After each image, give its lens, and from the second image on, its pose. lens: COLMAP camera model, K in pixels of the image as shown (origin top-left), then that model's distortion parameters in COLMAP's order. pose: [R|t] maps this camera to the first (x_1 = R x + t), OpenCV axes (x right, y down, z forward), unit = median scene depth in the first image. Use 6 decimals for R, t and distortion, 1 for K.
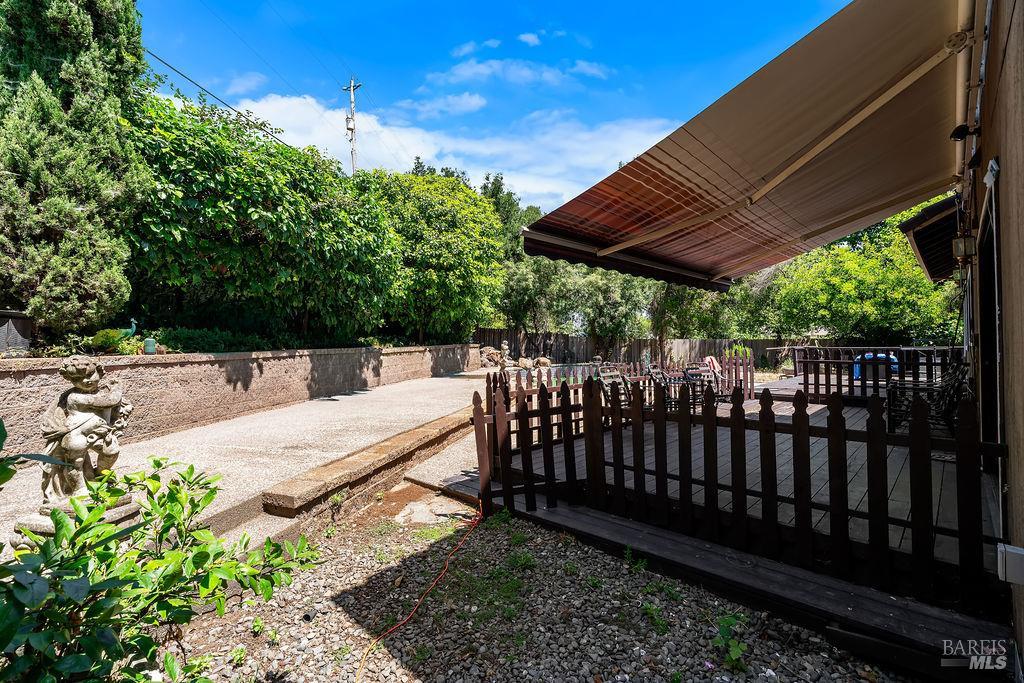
lens RADIAL K [[467.3, 0, 508.4], [0, 467.3, 341.3], [0, 0, 1]] dist [-0.010483, 0.002377]
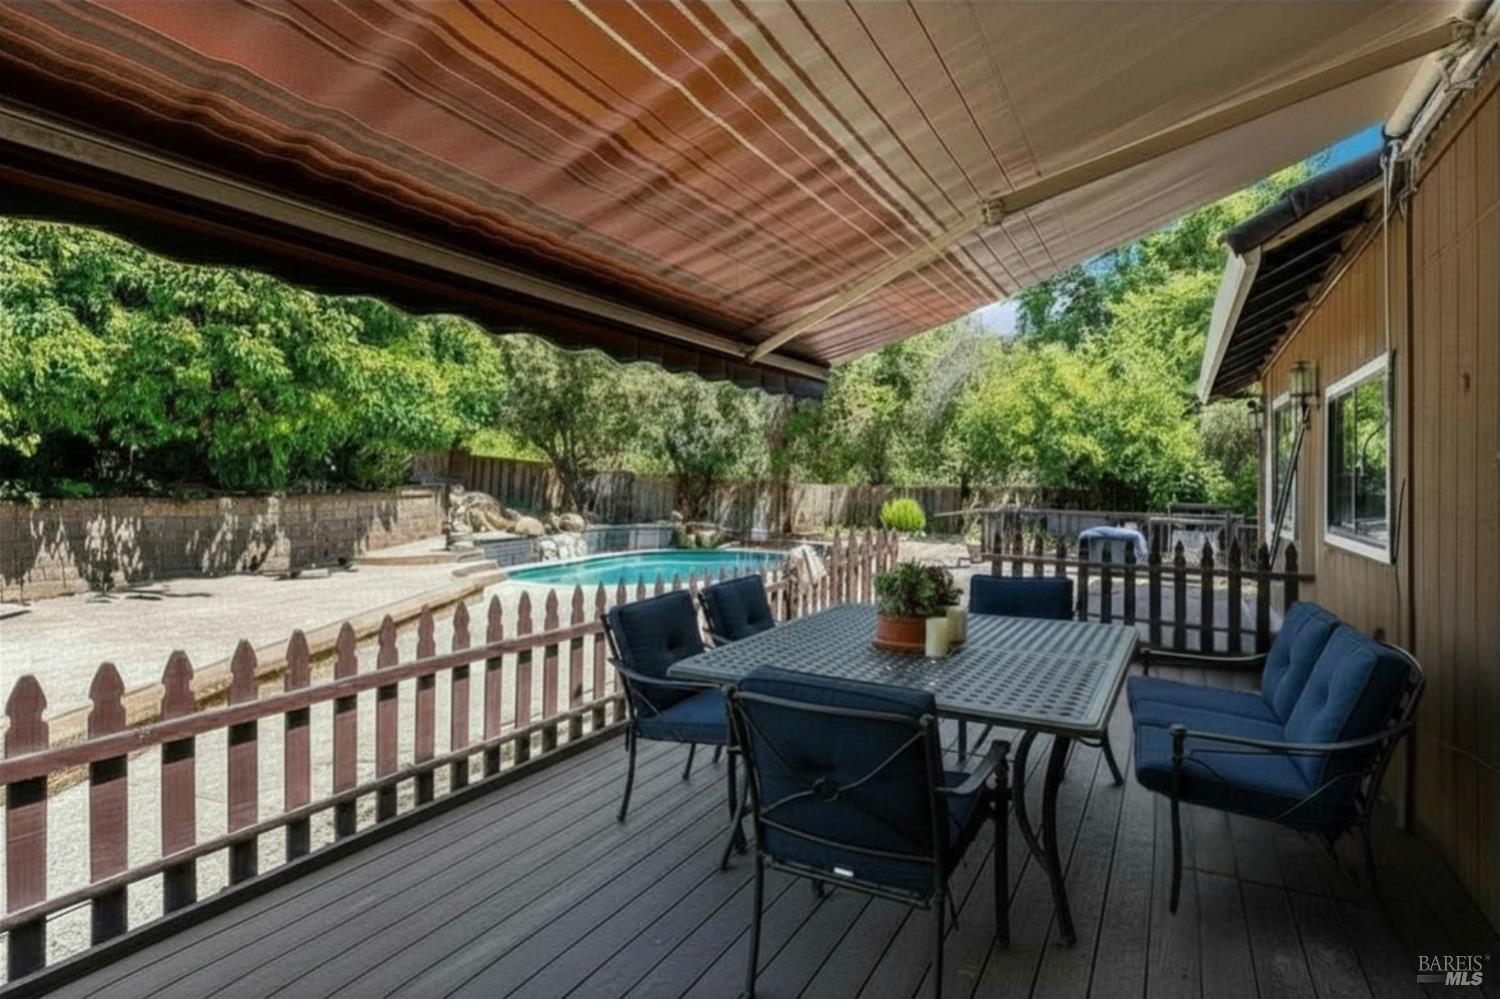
lens RADIAL K [[711.5, 0, 739.7], [0, 711.5, 479.9], [0, 0, 1]] dist [-0.008397, 0.002187]
pose [[0.975500, 0.022409, 0.218855, 0.099936], [-0.023832, 0.999708, 0.003868, -0.016034], [-0.218704, -0.008989, 0.975750, 0.167055]]
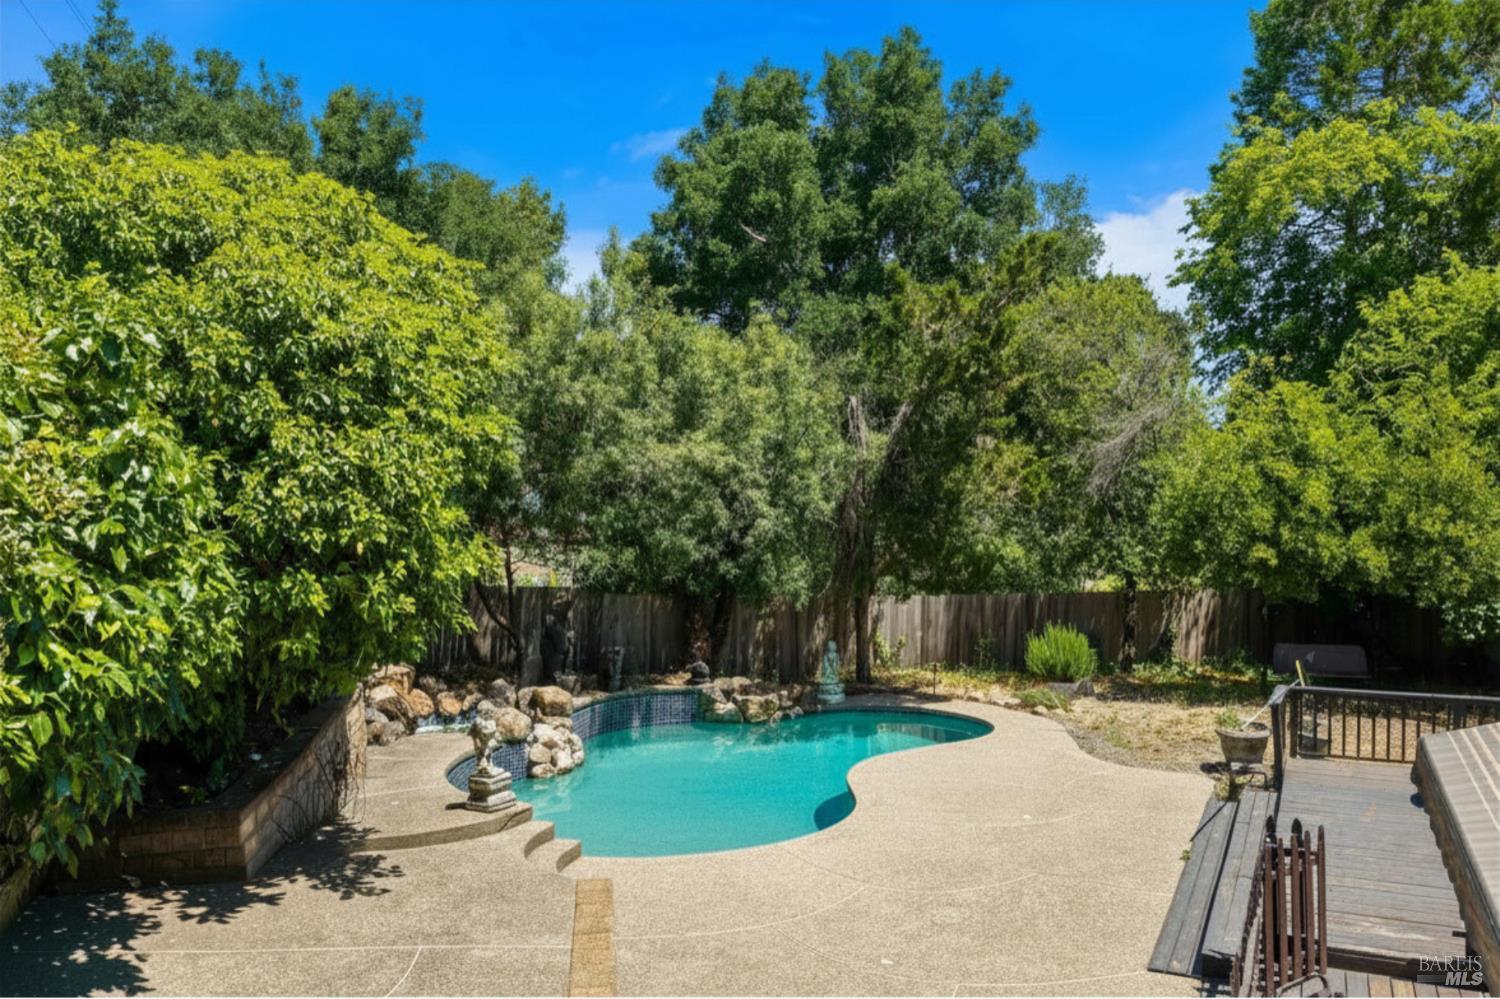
lens RADIAL K [[1250.4, 0, 753.6], [0, 1250.4, 514.5], [0, 0, 1]] dist [0.001299, 0.013962]
pose [[0.942659, 0.001538, 0.333753, -0.100121], [-0.009384, 0.999716, 0.021898, -0.125867], [-0.333624, -0.023775, 0.942406, 0.150493]]
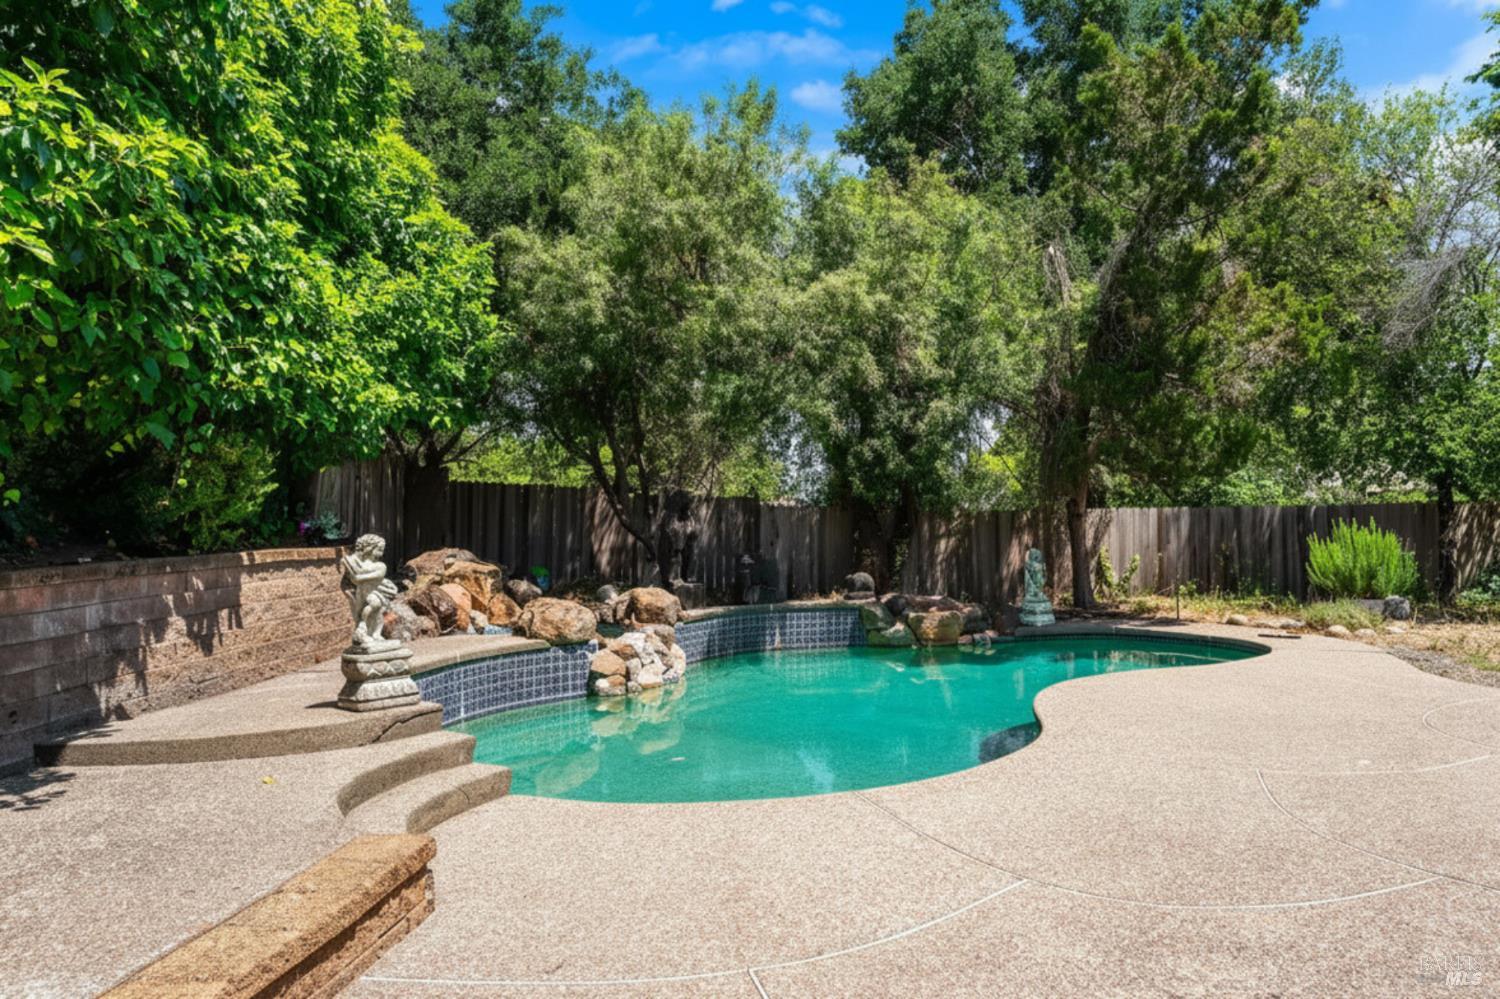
lens RADIAL K [[1005.3, 0, 738.6], [0, 1005.3, 487.8], [0, 0, 1]] dist [0.010583, -0.012117]
pose [[0.997118, -0.018674, 0.073532, 0.096342], [0.020955, 0.999319, -0.030374, -0.003917], [-0.072915, 0.031827, 0.996830, 0.513291]]
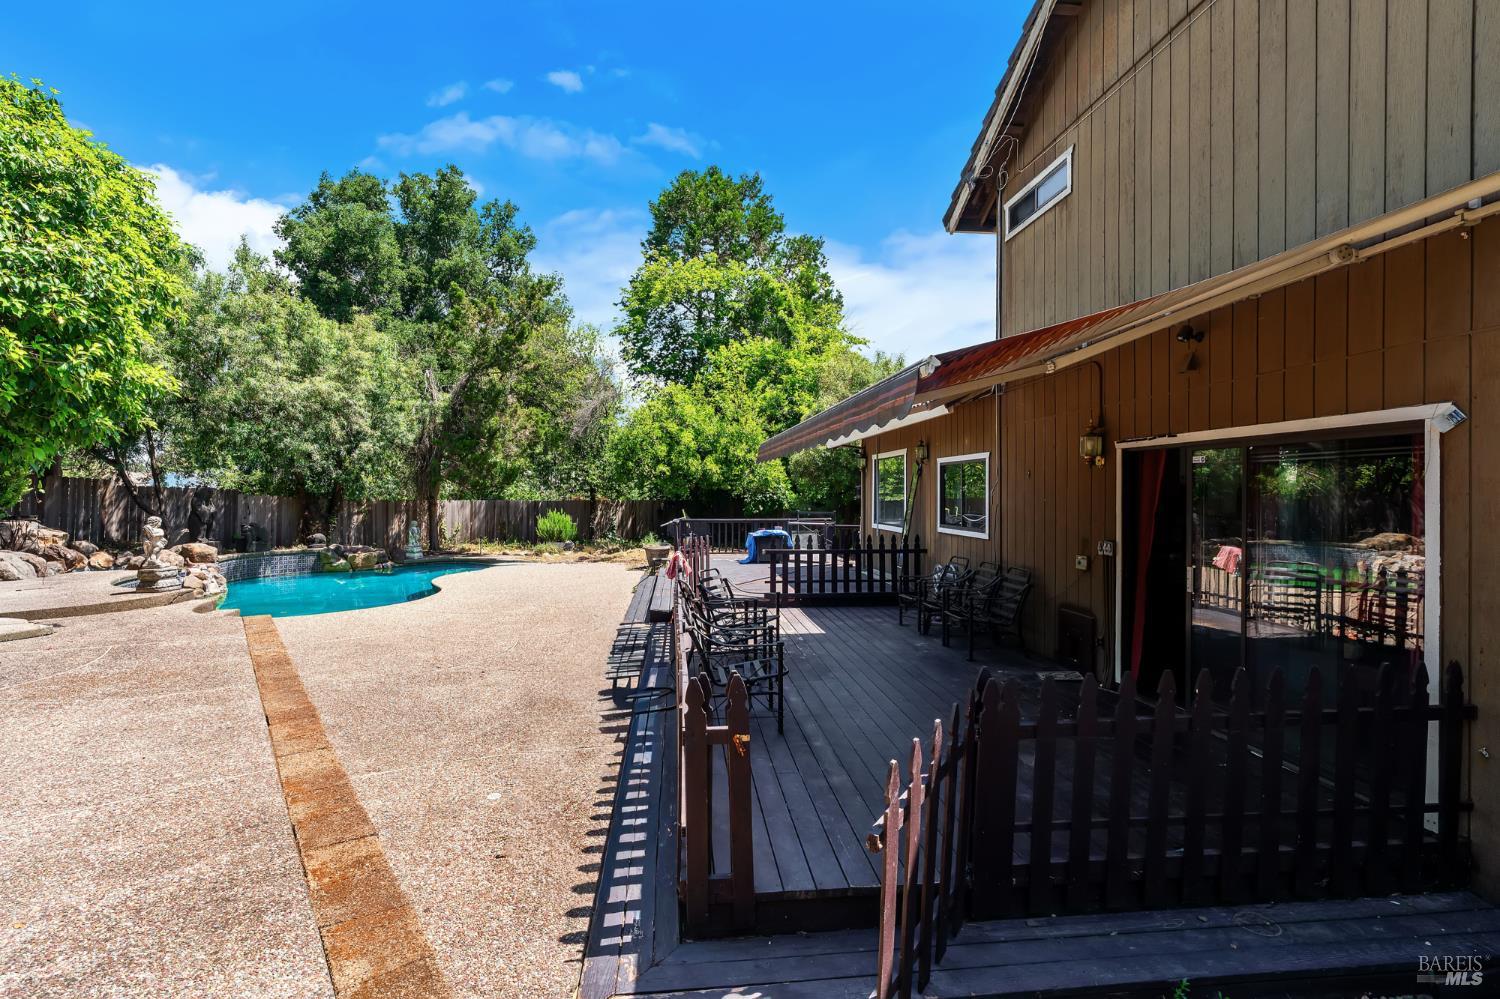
lens RADIAL K [[711.5, 0, 752.9], [0, 711.5, 499.3], [0, 0, 1]] dist [-0.008397, 0.002187]
pose [[0.643450, 0.001811, 0.765486, -0.128899], [-0.012370, 0.999891, 0.008031, -0.024938], [-0.765388, -0.014637, 0.643402, 0.152712]]
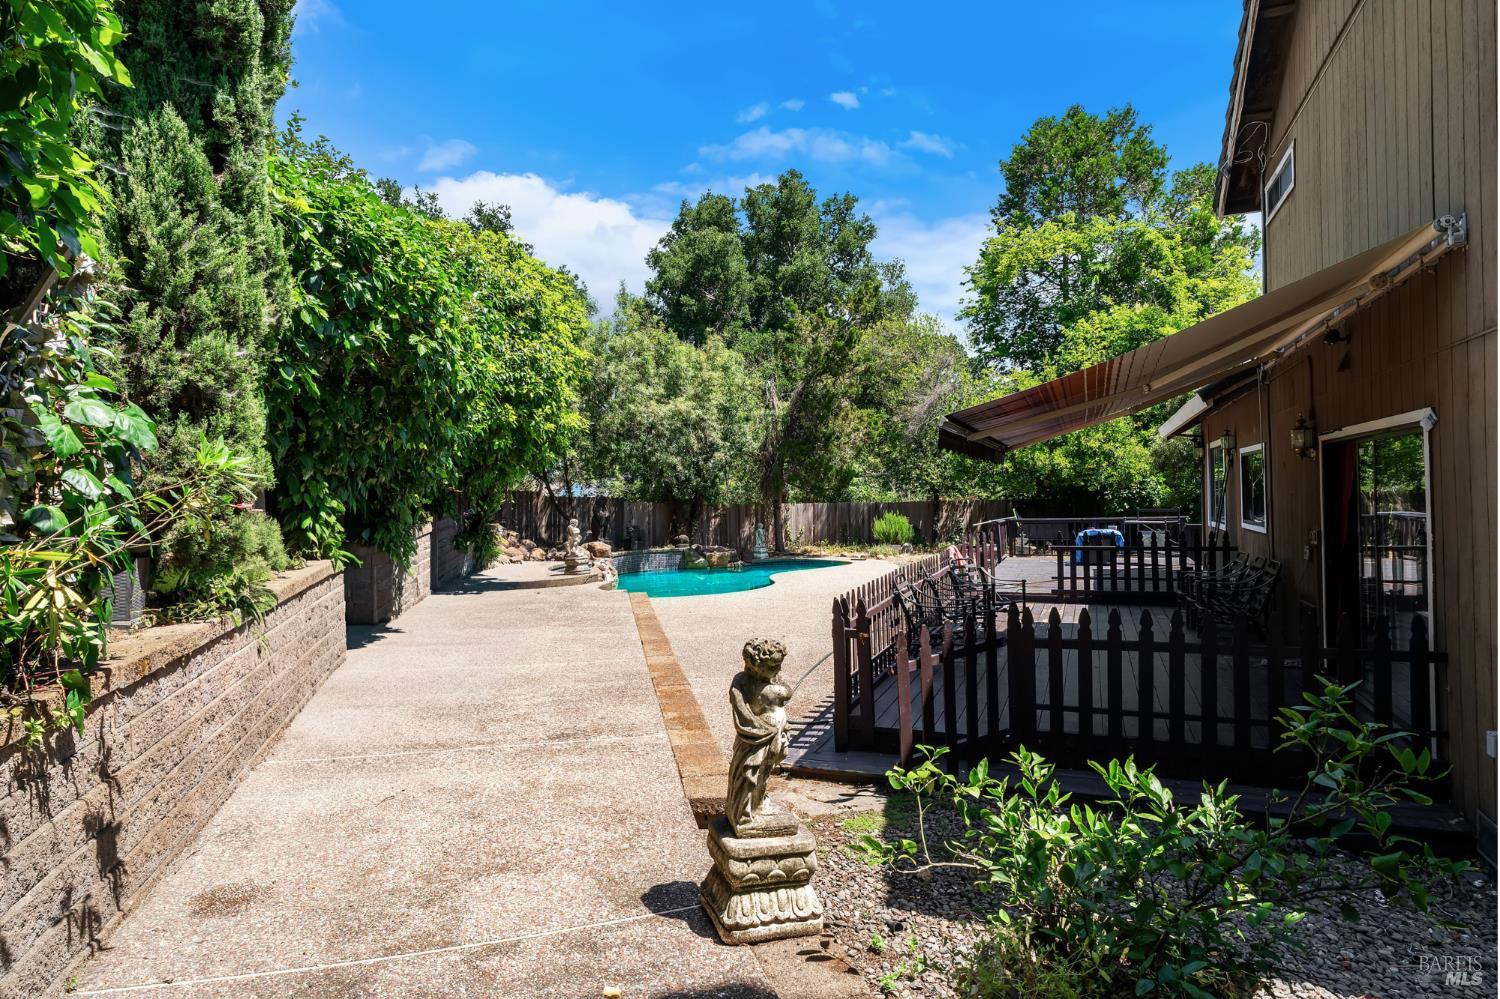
lens RADIAL K [[856.0, 0, 747.5], [0, 856.0, 502.6], [0, 0, 1]] dist [-0.013711, 0.000041]
pose [[0.925941, -0.015451, 0.377351, -0.178011], [0.012238, 0.999866, 0.010913, -0.026189], [-0.377469, -0.005487, 0.926006, -0.043519]]
